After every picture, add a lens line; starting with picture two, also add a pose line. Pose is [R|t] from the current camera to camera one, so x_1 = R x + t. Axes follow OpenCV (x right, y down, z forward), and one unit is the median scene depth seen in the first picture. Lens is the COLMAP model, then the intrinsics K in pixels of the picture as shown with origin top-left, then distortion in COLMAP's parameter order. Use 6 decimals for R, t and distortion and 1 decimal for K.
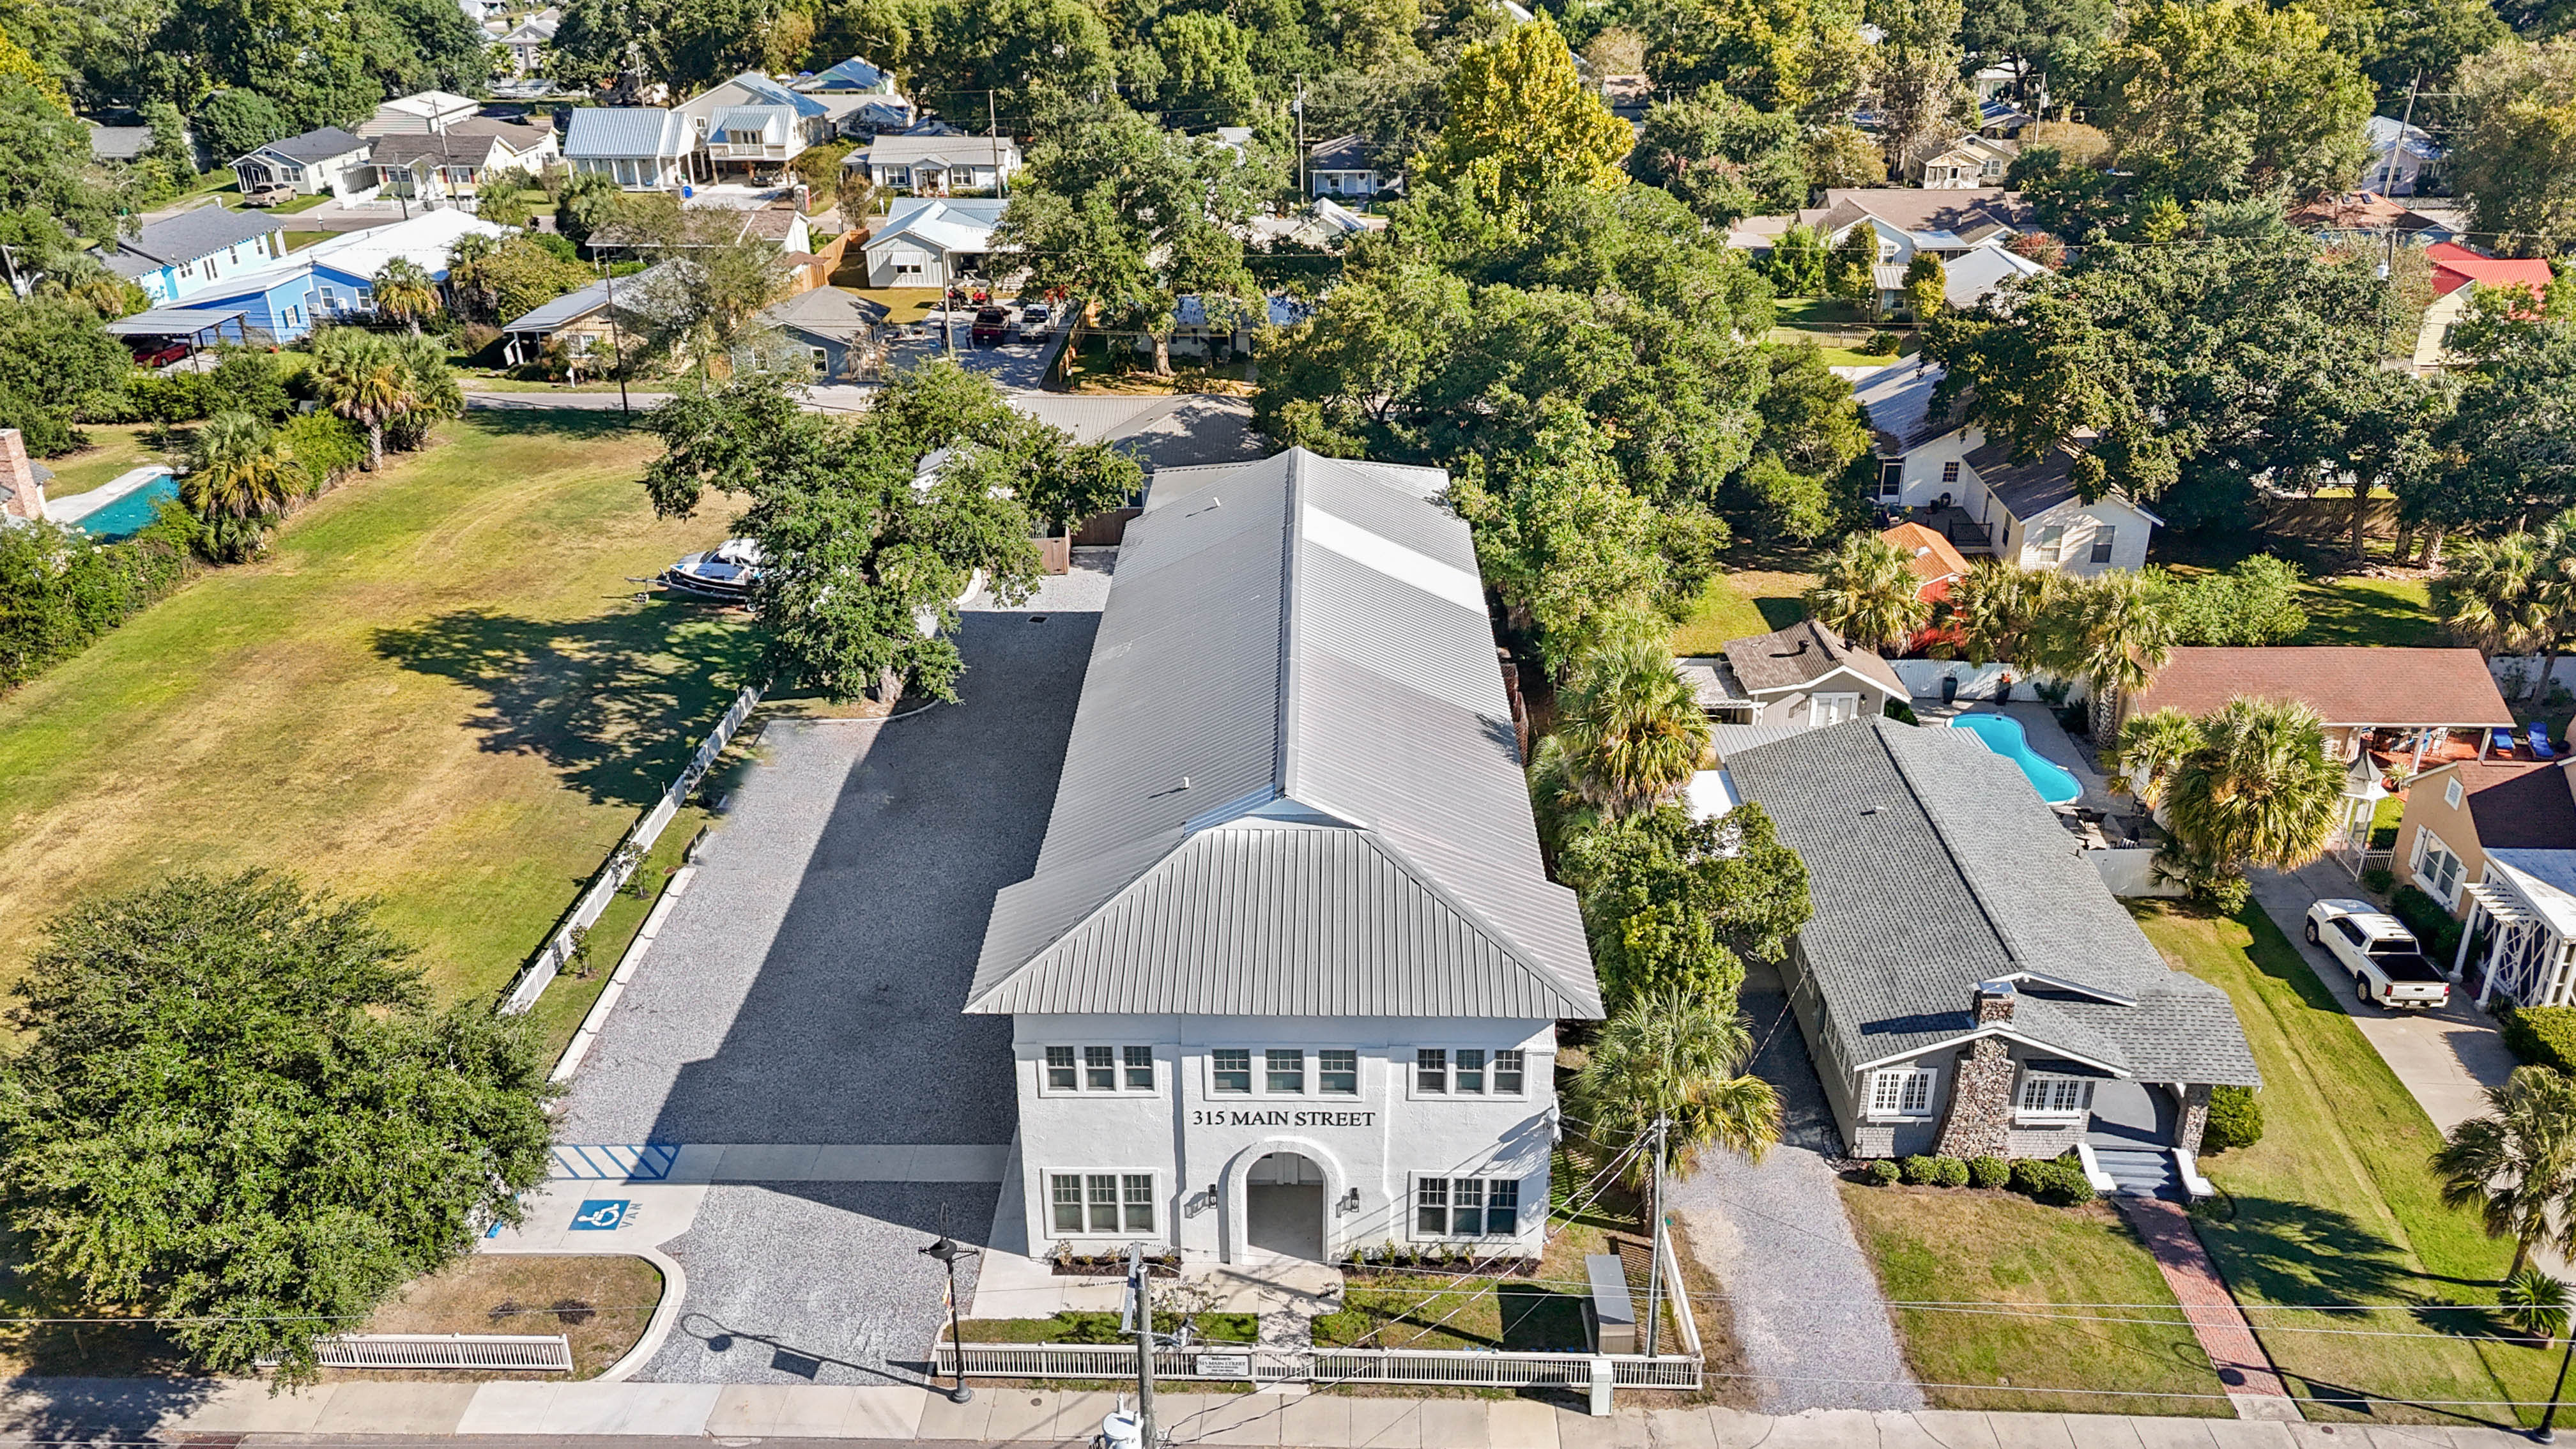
lens RADIAL K [[2007.4, 0, 1244.6], [0, 2007.4, 723.8], [0, 0, 1]] dist [0.040406, -0.003466]
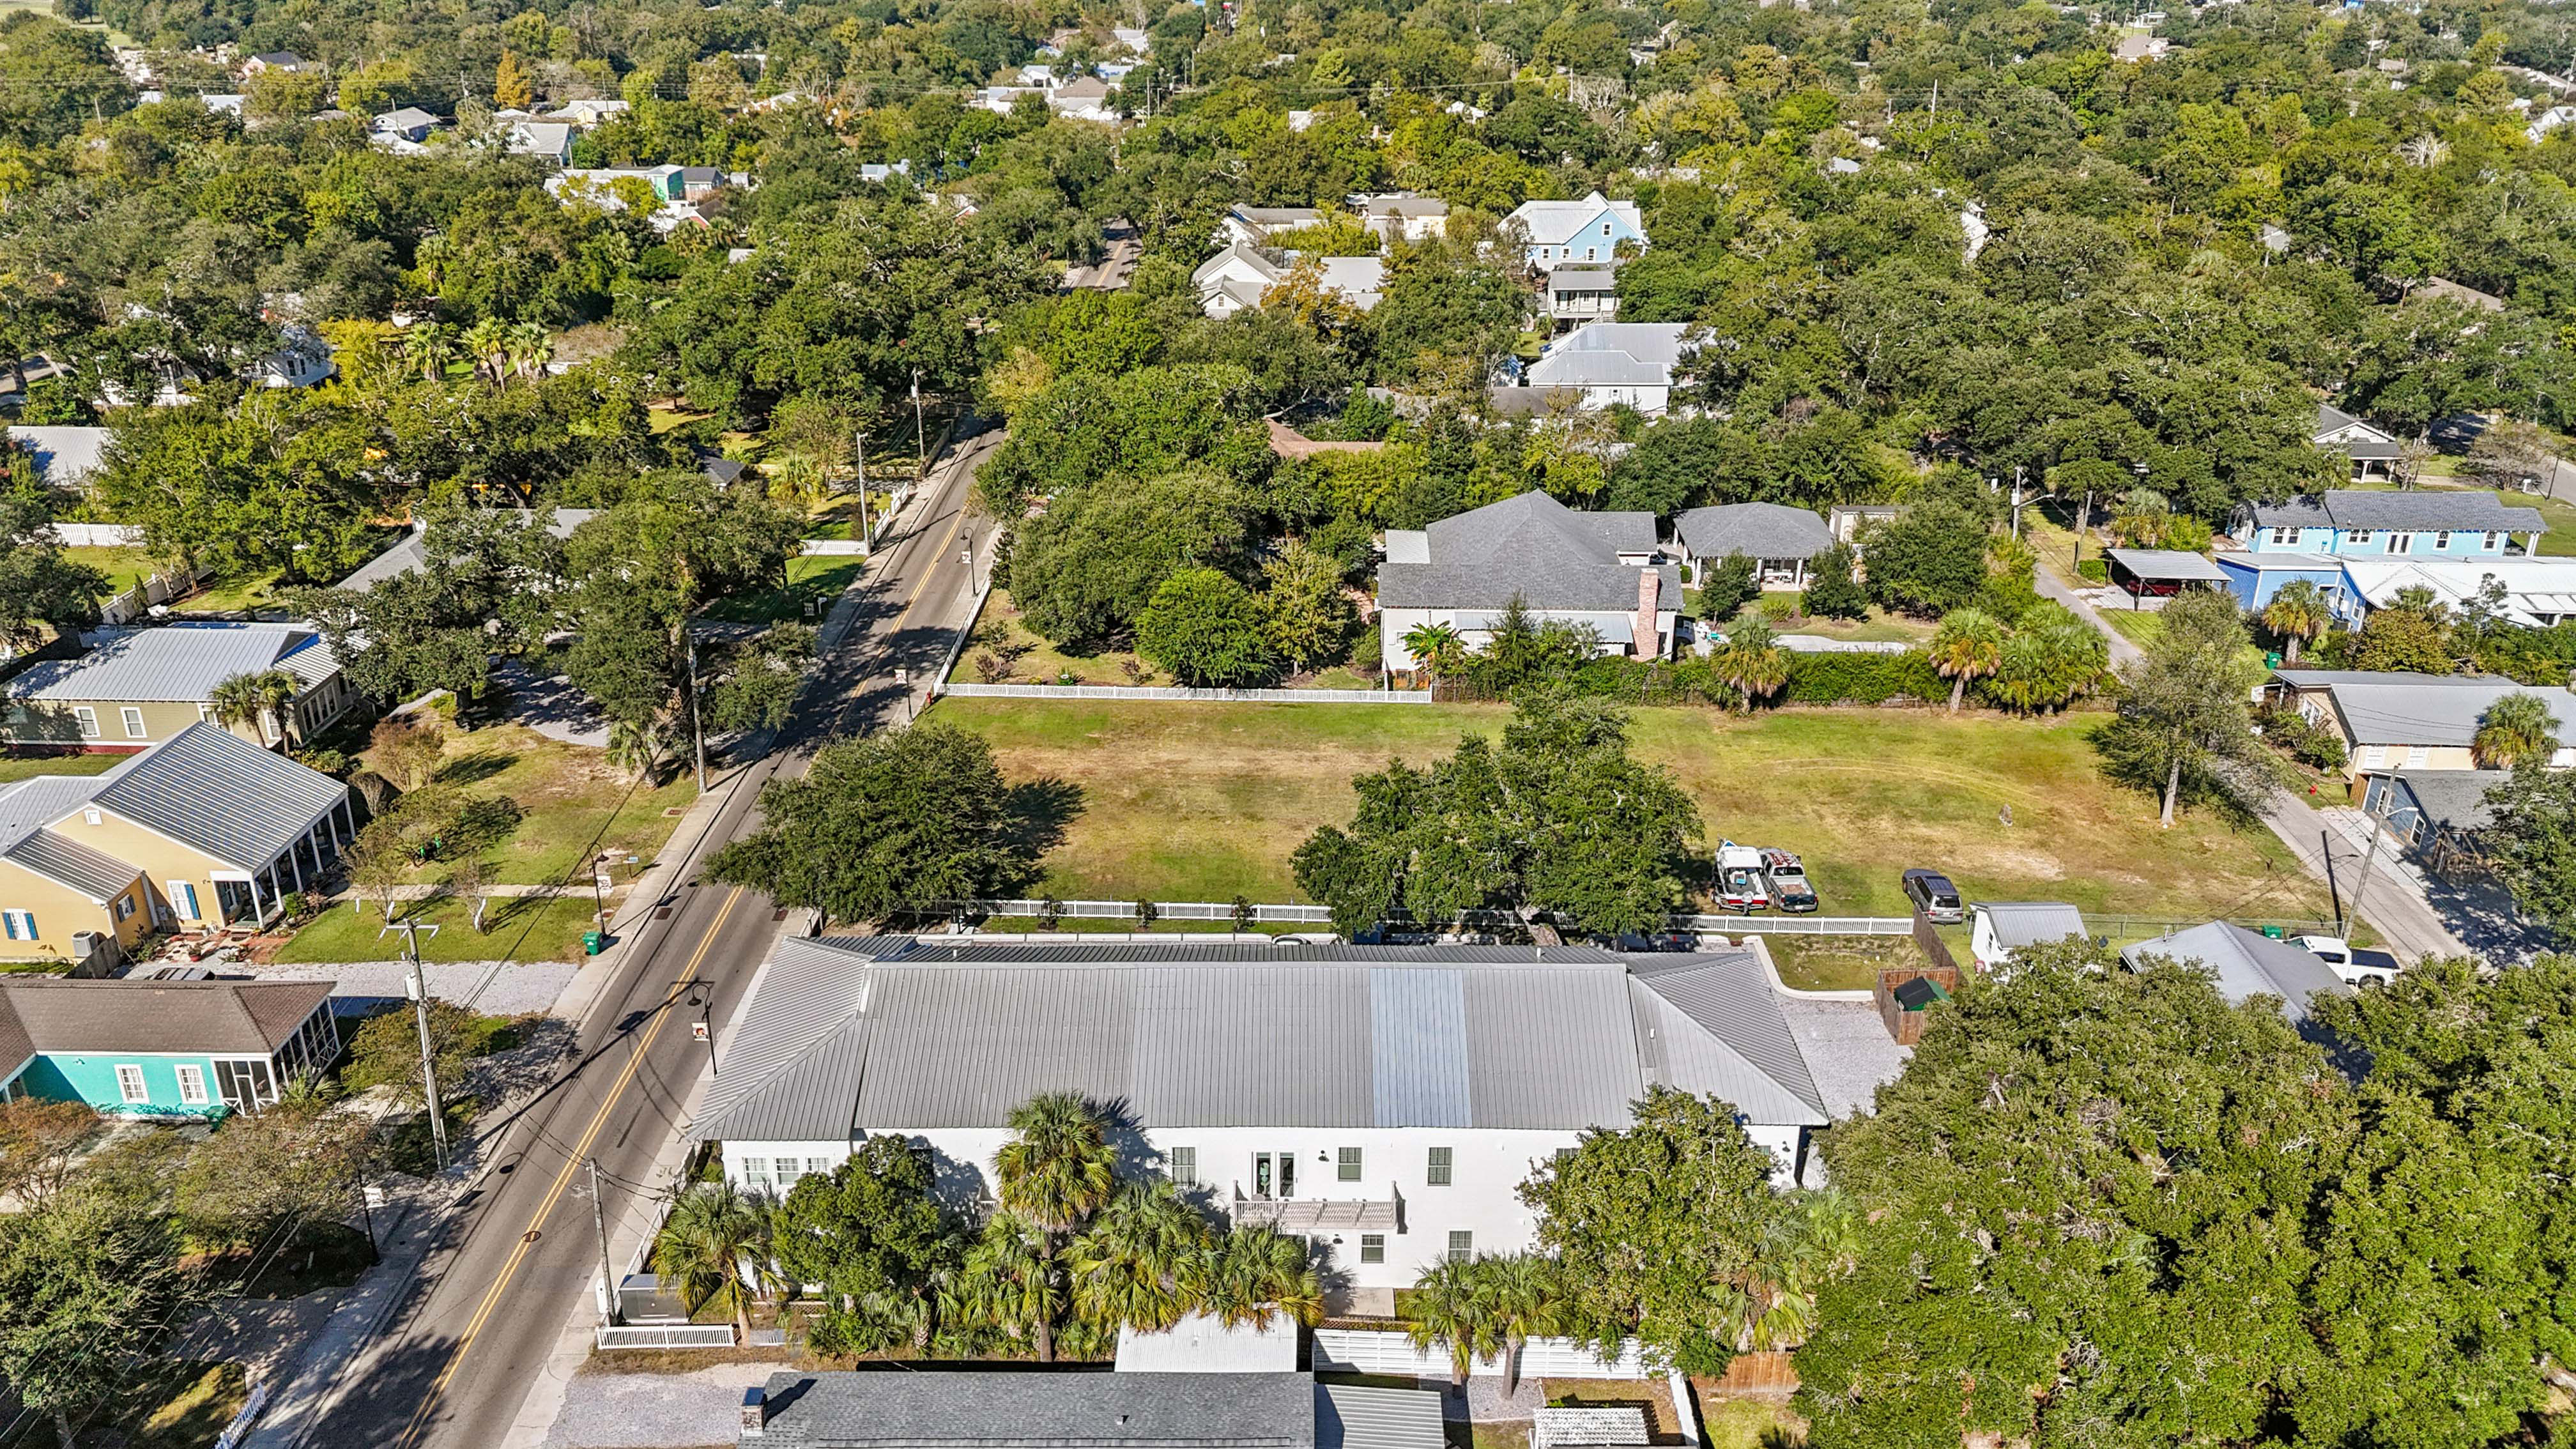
lens RADIAL K [[1871.4, 0, 1229.7], [0, 1871.4, 737.8], [0, 0, 1]] dist [0.035999, -0.004735]
pose [[0.012291, 0.409205, -0.912360, 1.304630], [-0.409961, 0.834279, 0.368662, -0.778110], [0.912020, 0.369500, 0.178012, 0.938650]]
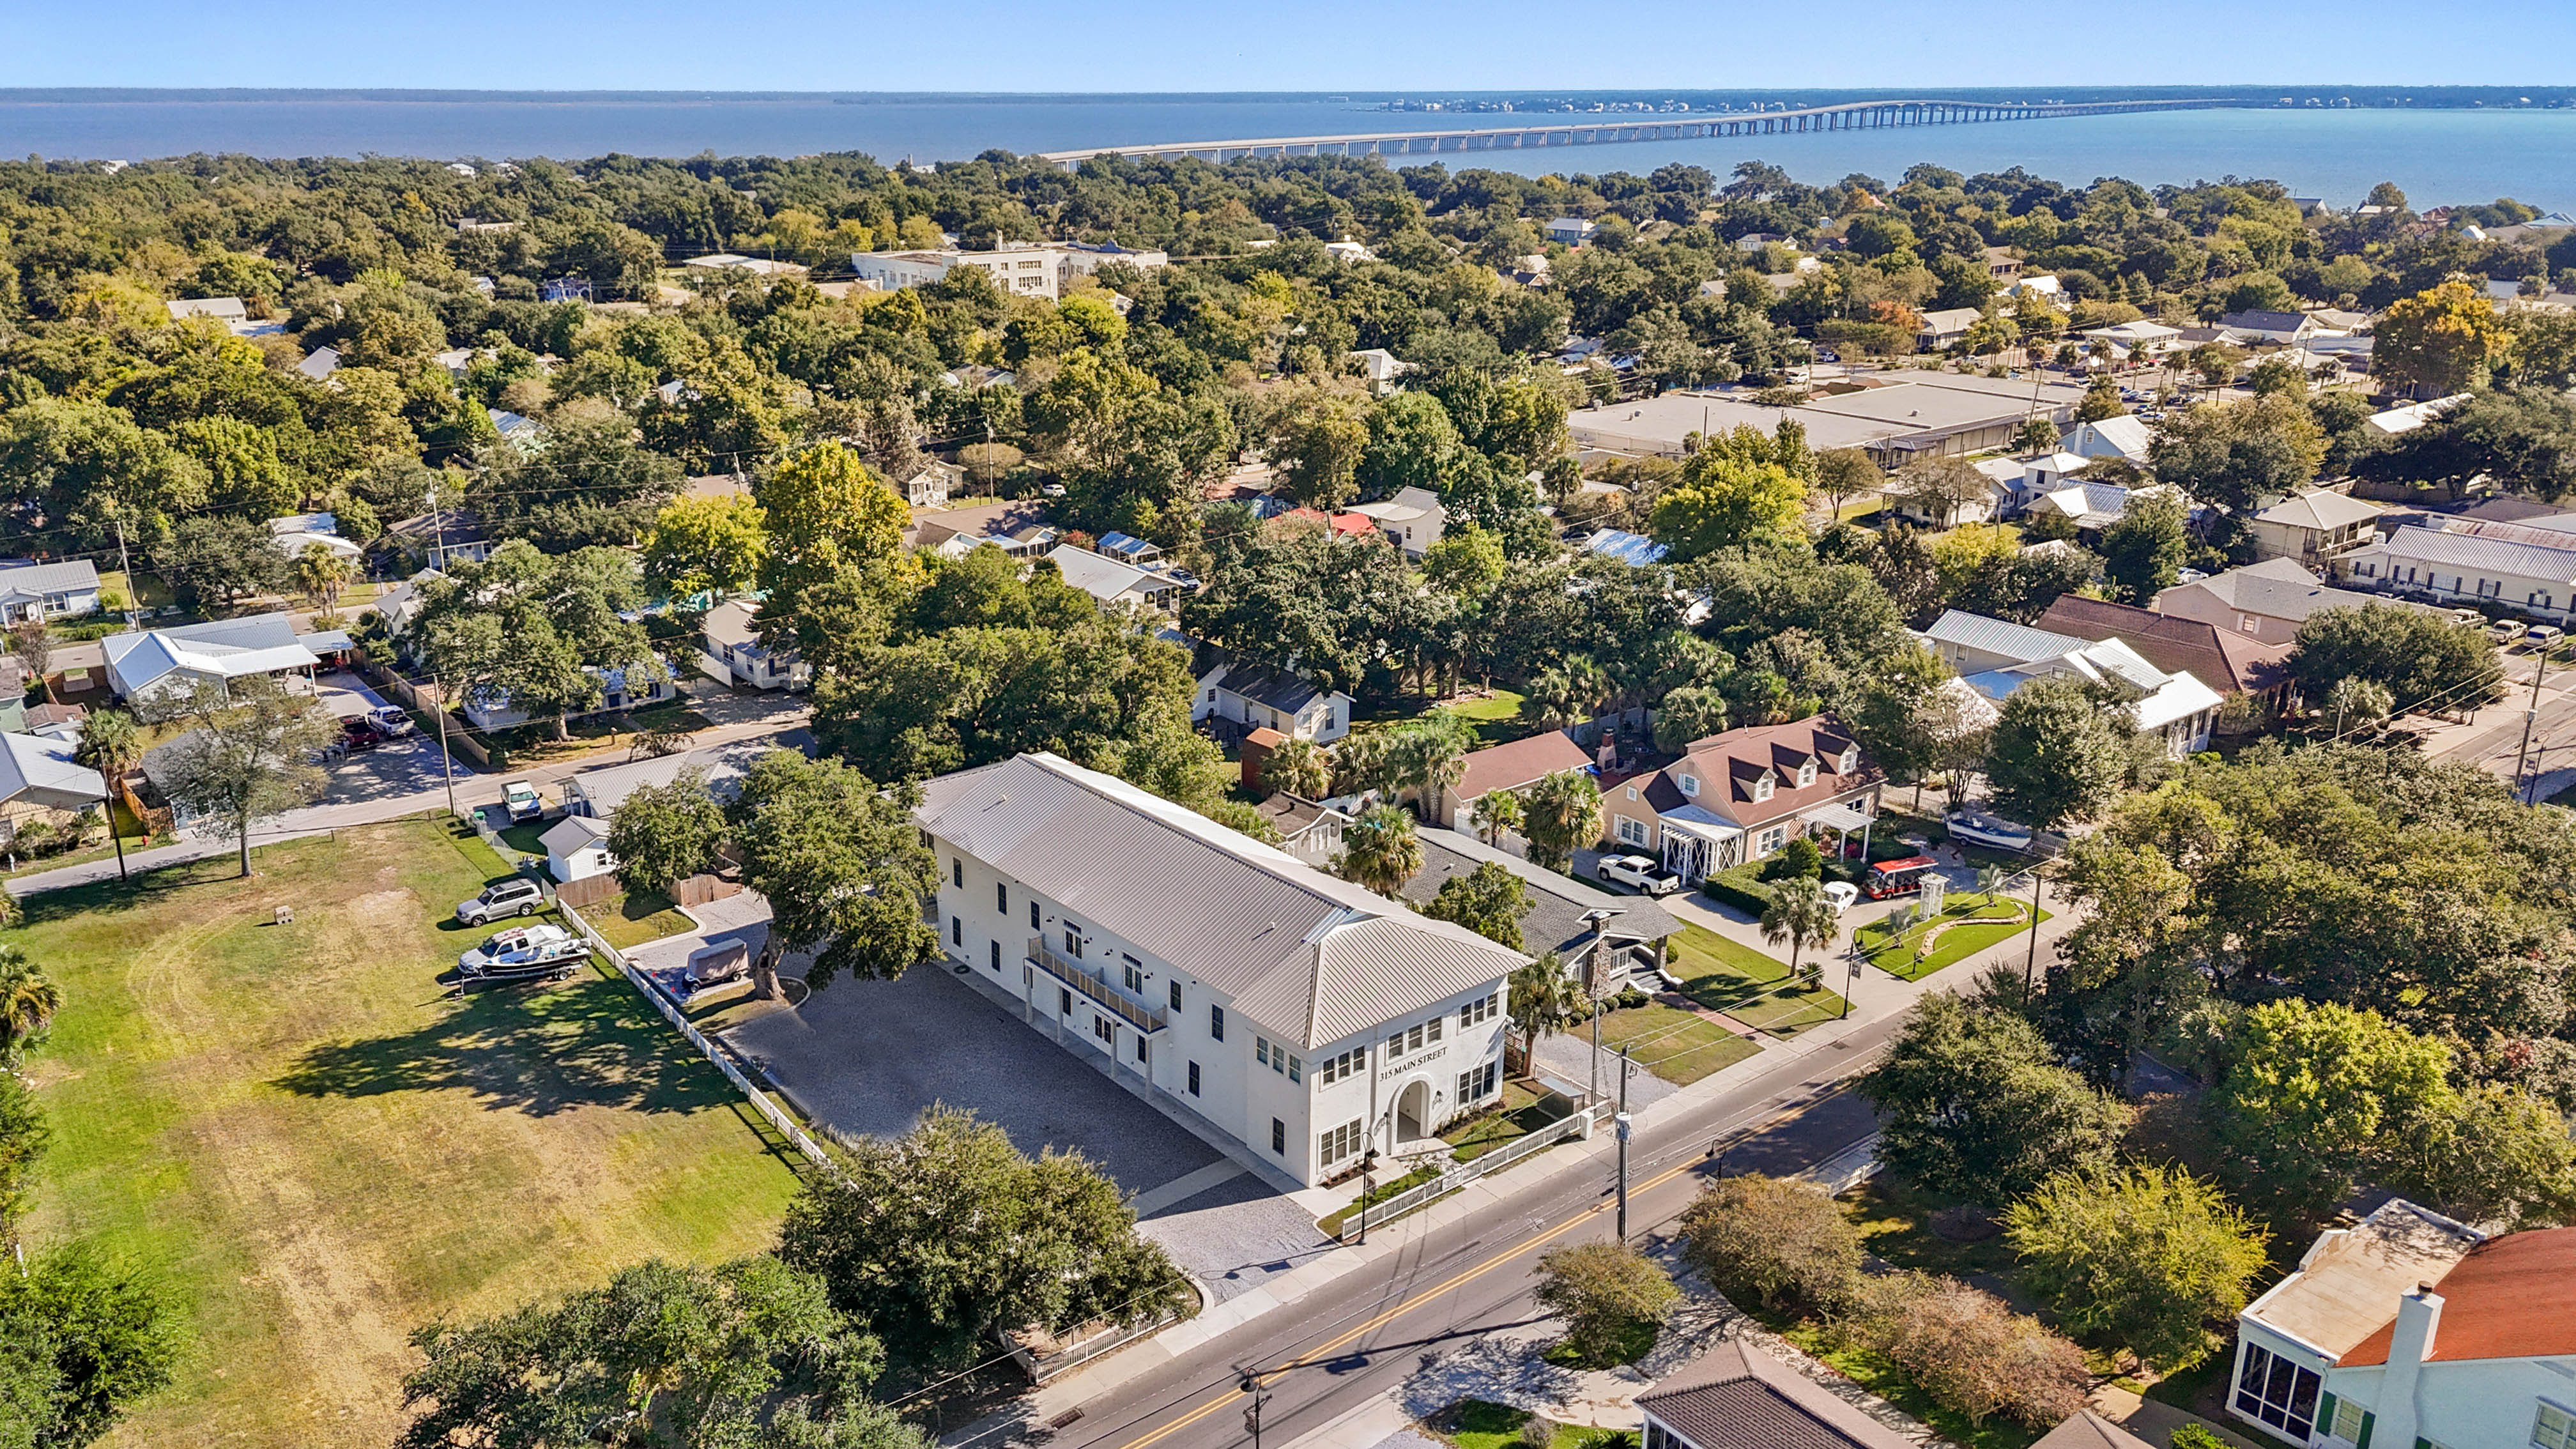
lens RADIAL K [[2007.4, 0, 1244.6], [0, 2007.4, 723.8], [0, 0, 1]] dist [0.040406, -0.003466]
pose [[0.754593, -0.197506, 0.625764, -1.250704], [0.268397, 0.963107, -0.019673, -0.129148], [-0.598793, 0.182798, 0.779764, -0.495154]]
